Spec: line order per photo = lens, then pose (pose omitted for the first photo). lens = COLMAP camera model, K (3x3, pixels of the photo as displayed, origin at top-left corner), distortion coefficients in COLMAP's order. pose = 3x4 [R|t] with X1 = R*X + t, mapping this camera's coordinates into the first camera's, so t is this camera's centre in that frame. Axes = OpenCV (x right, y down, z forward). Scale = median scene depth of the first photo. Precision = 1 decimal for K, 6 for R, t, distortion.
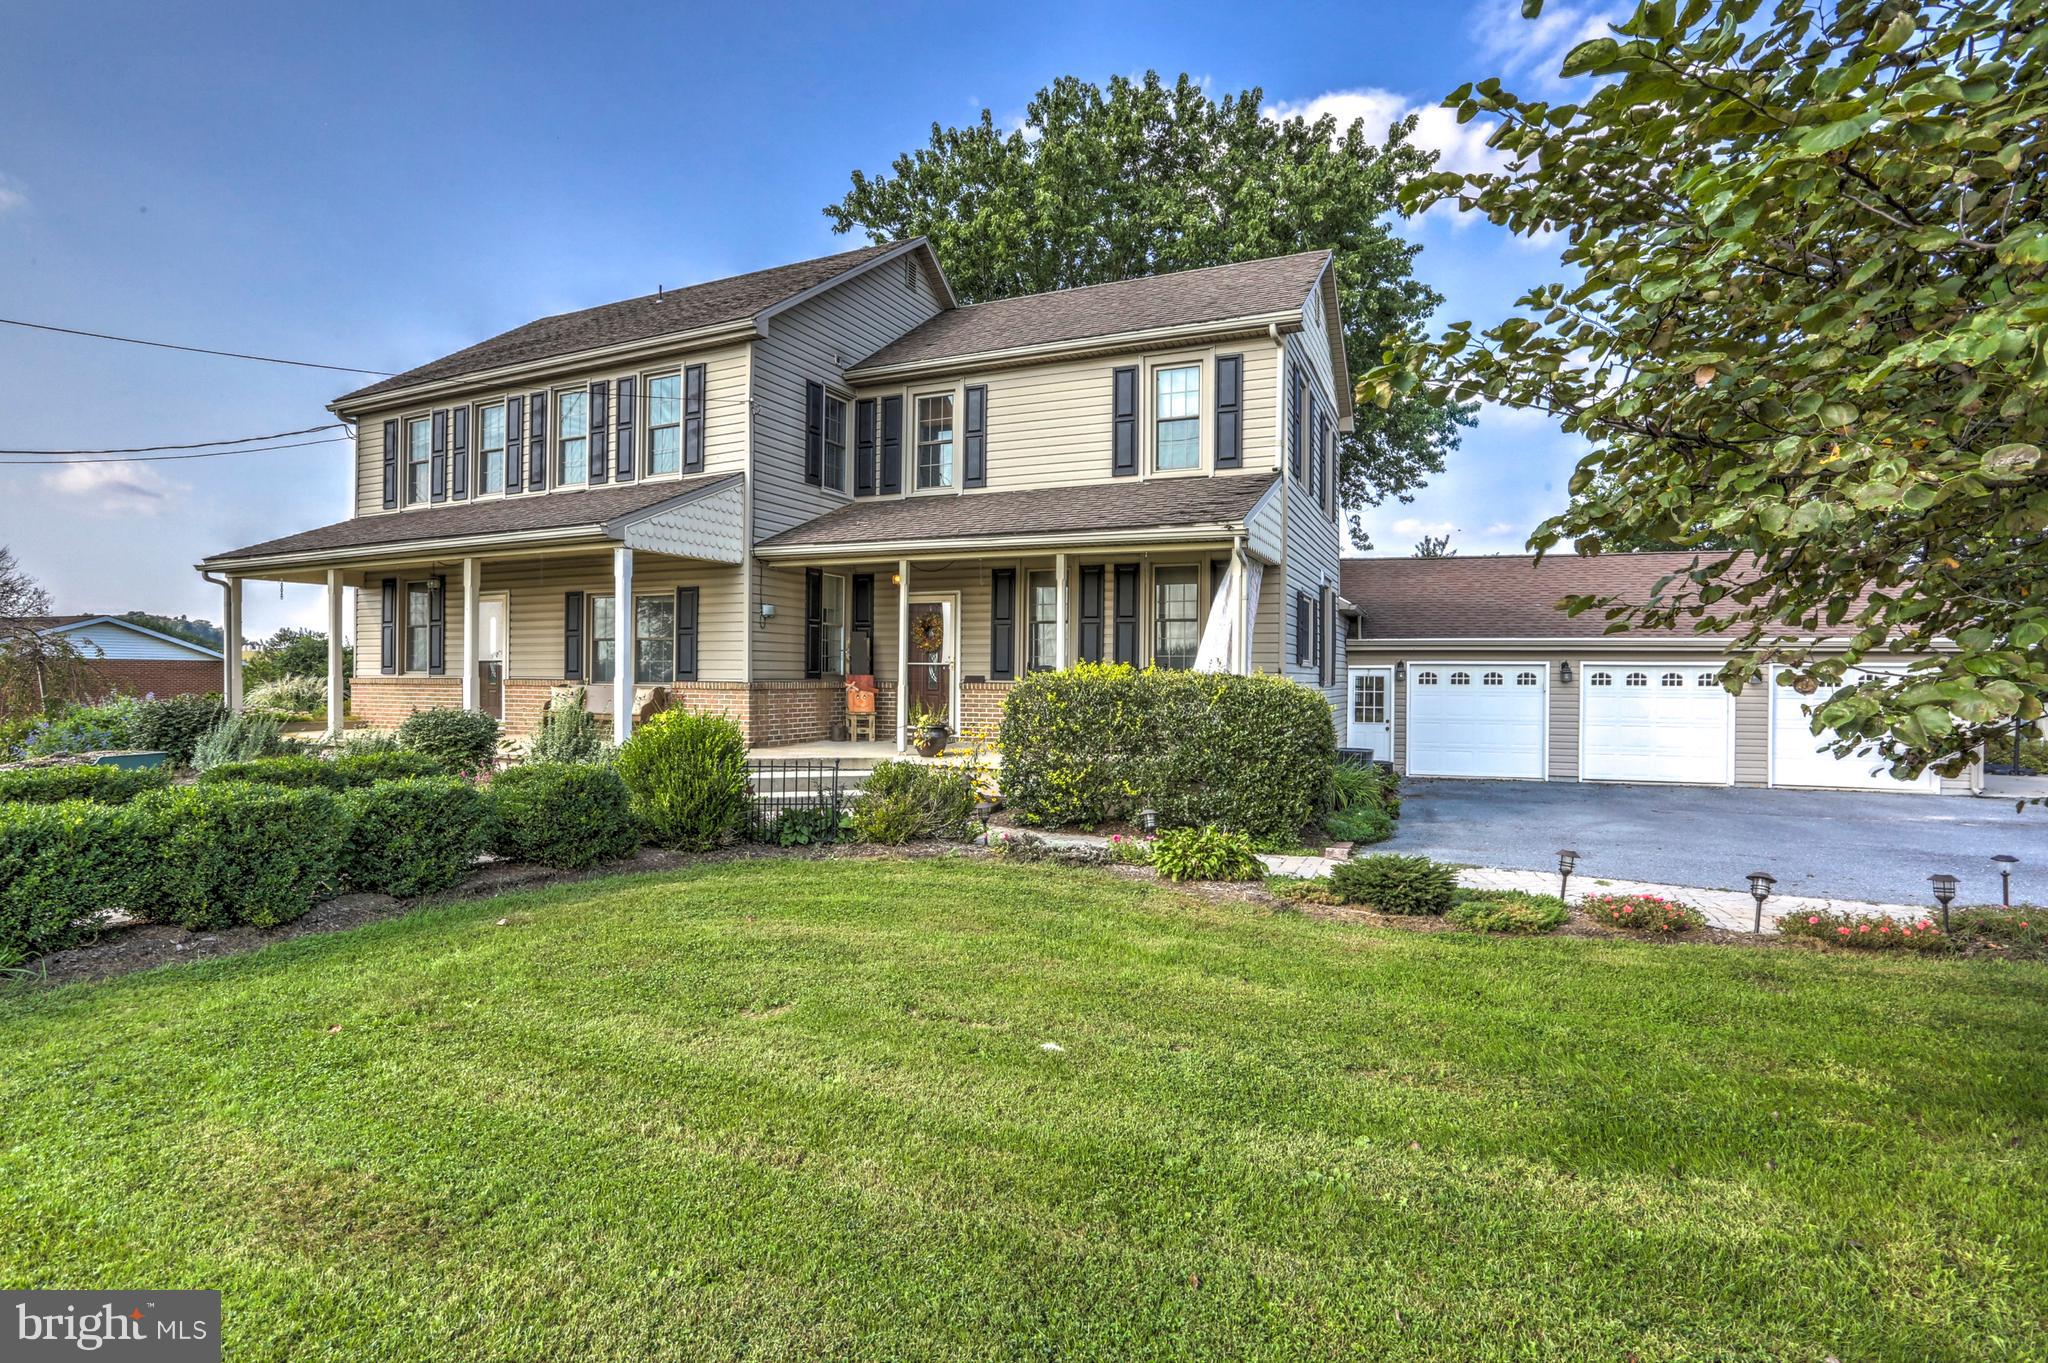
lens RADIAL K [[986.9, 0, 1024.0], [0, 986.9, 681.5], [0, 0, 1]] dist [-0.072033, 0.029019]
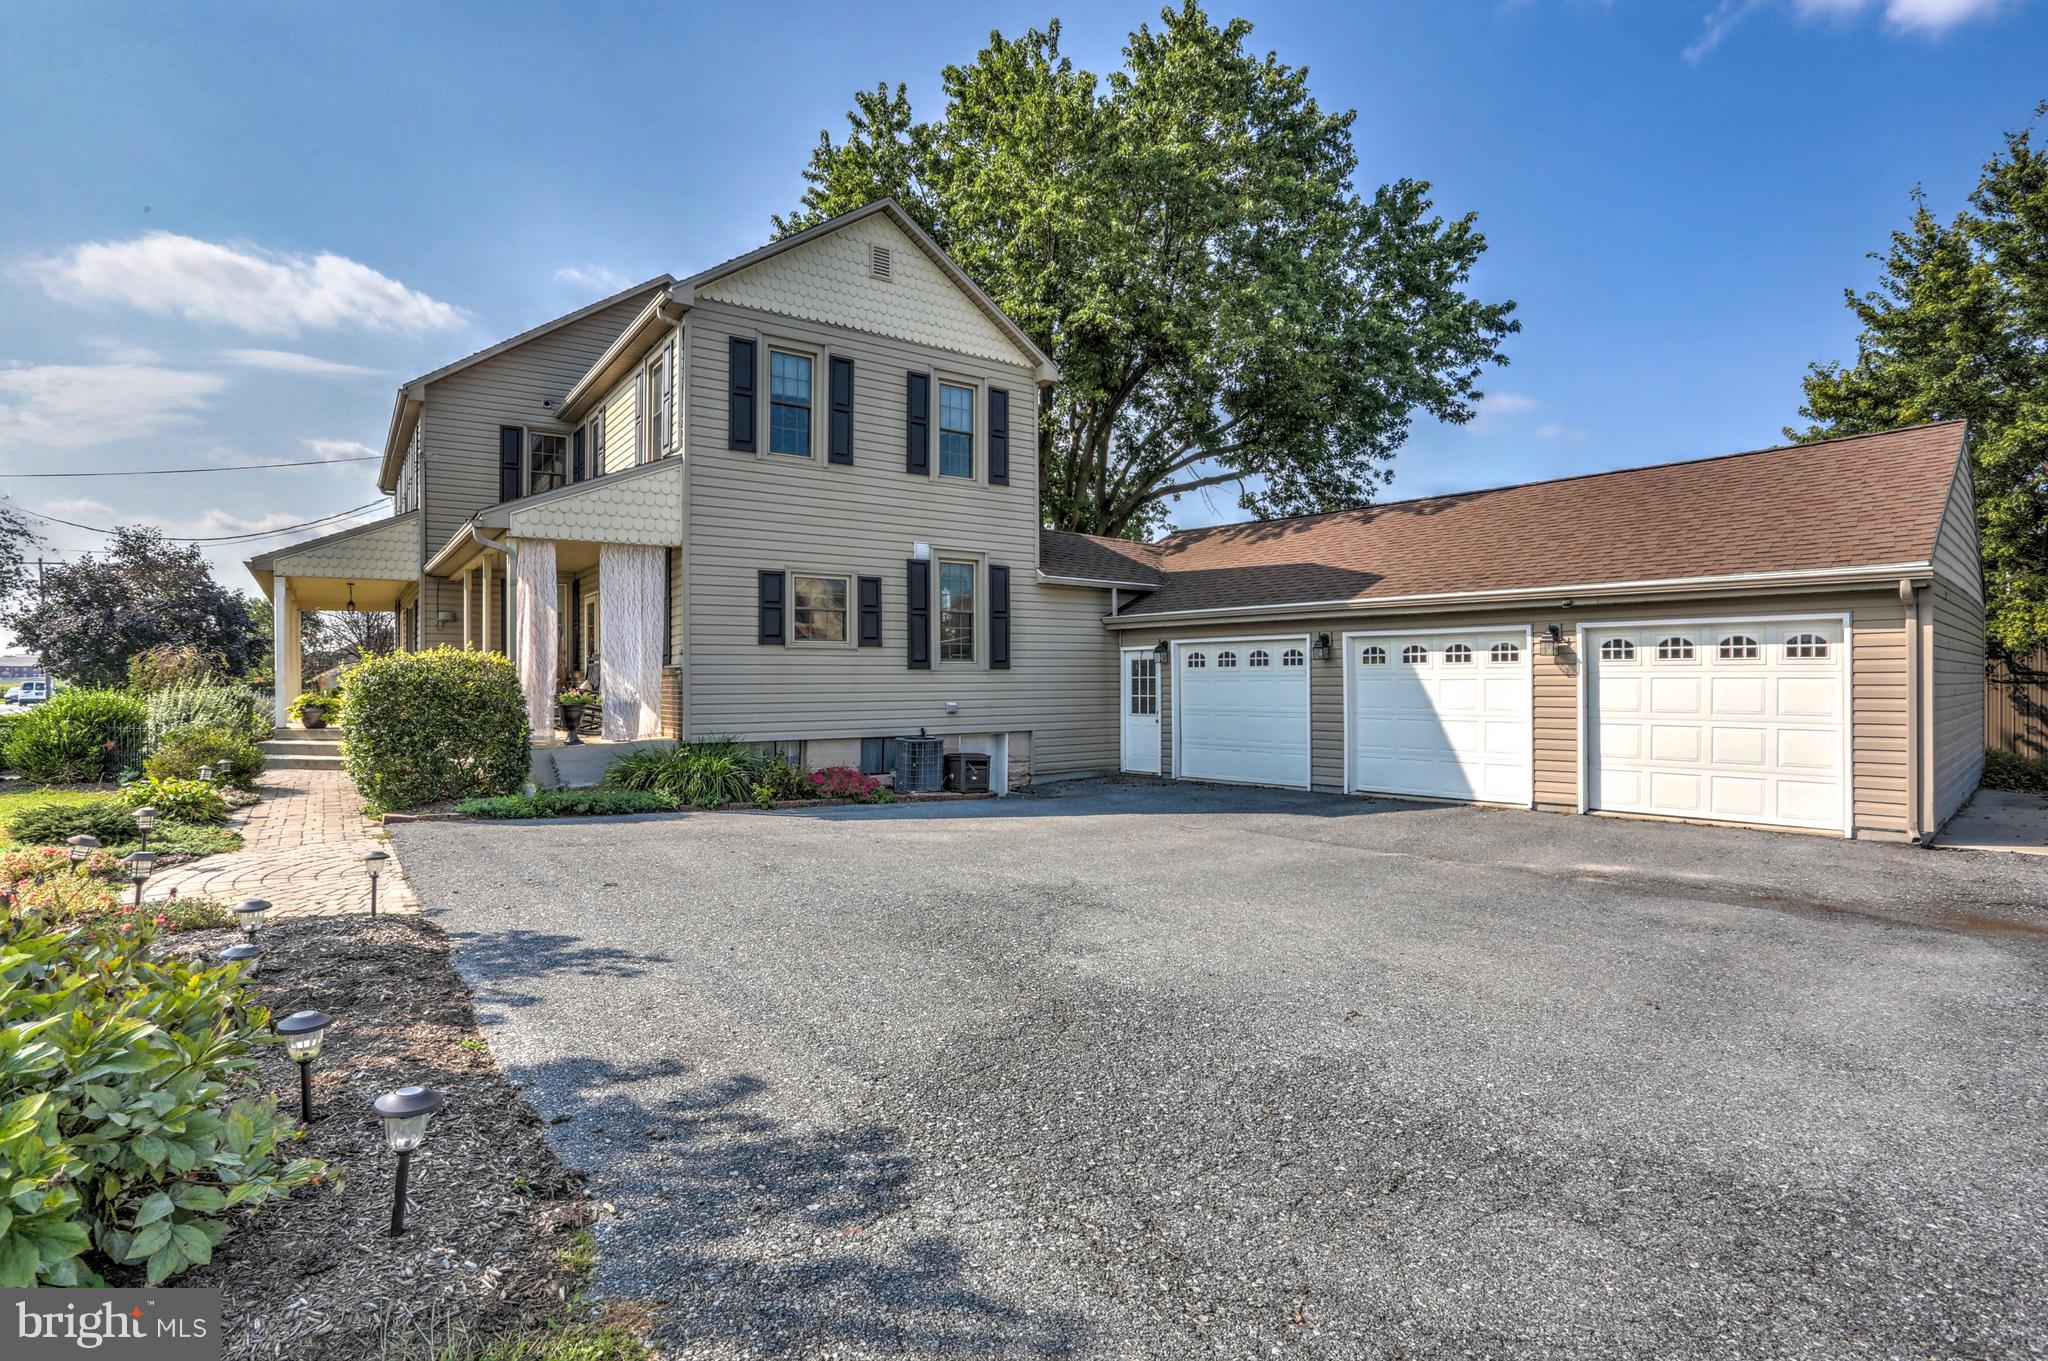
lens RADIAL K [[986.9, 0, 1024.0], [0, 986.9, 680.5], [0, 0, 1]] dist [-0.072033, 0.029019]
pose [[0.868380, -0.010859, -0.495780, 0.918776], [0.010063, 0.999940, -0.004275, 0.021363], [0.495796, -0.001277, 0.868438, 0.266399]]
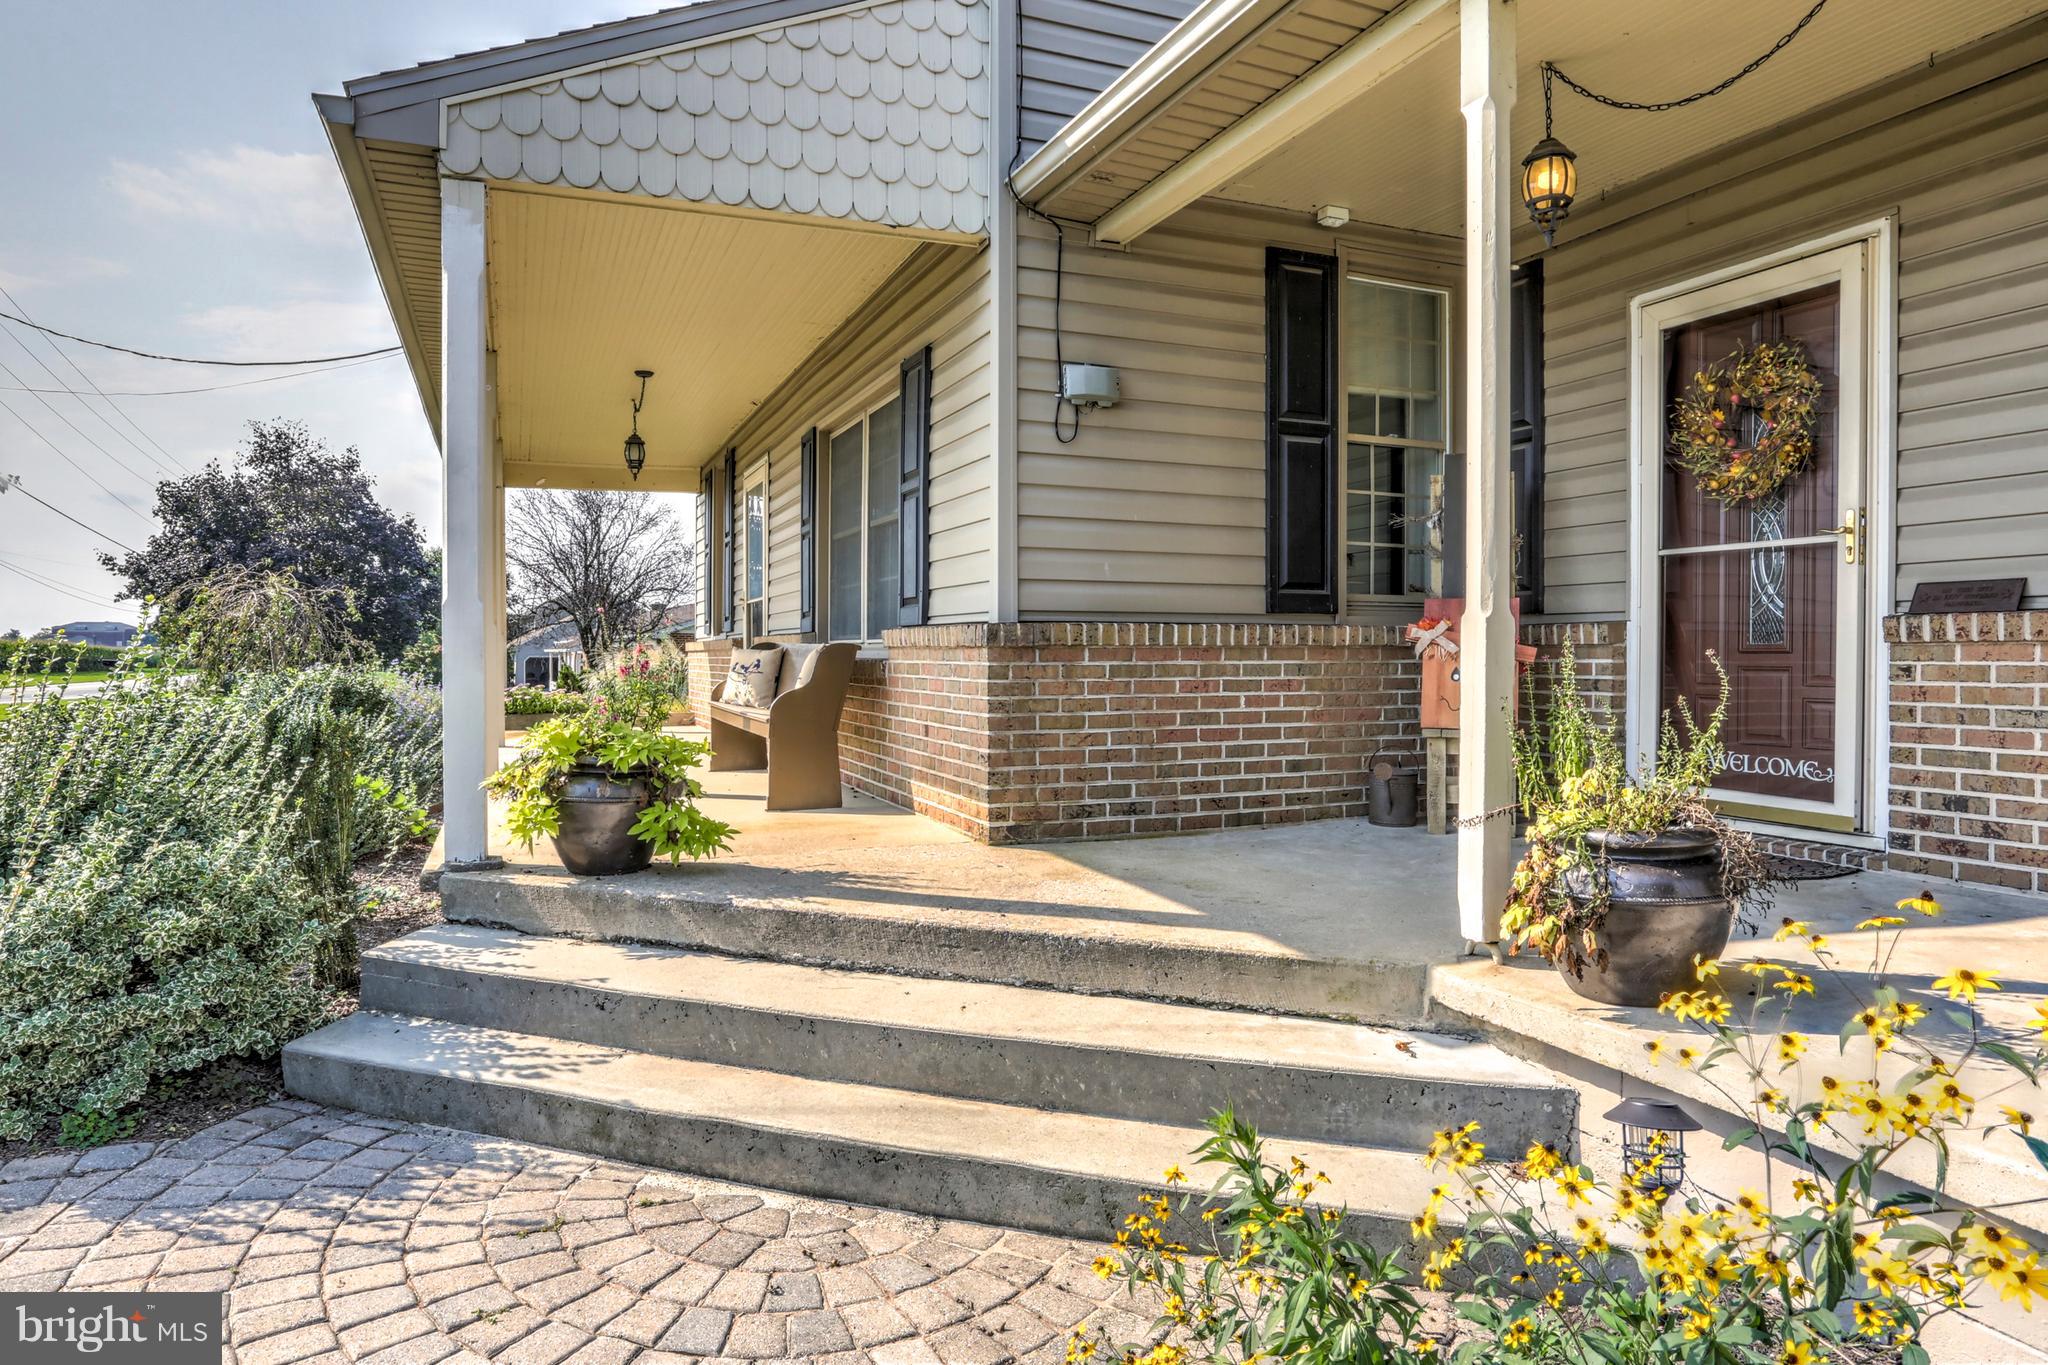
lens RADIAL K [[1227.3, 0, 993.9], [0, 1227.3, 657.6], [0, 0, 1]] dist [-0.019902, 0.001697]
pose [[0.716307, -0.003502, -0.697777, -0.017022], [0.000353, 0.999989, -0.004656, 0.012299], [0.697786, 0.003089, 0.716300, 0.651873]]
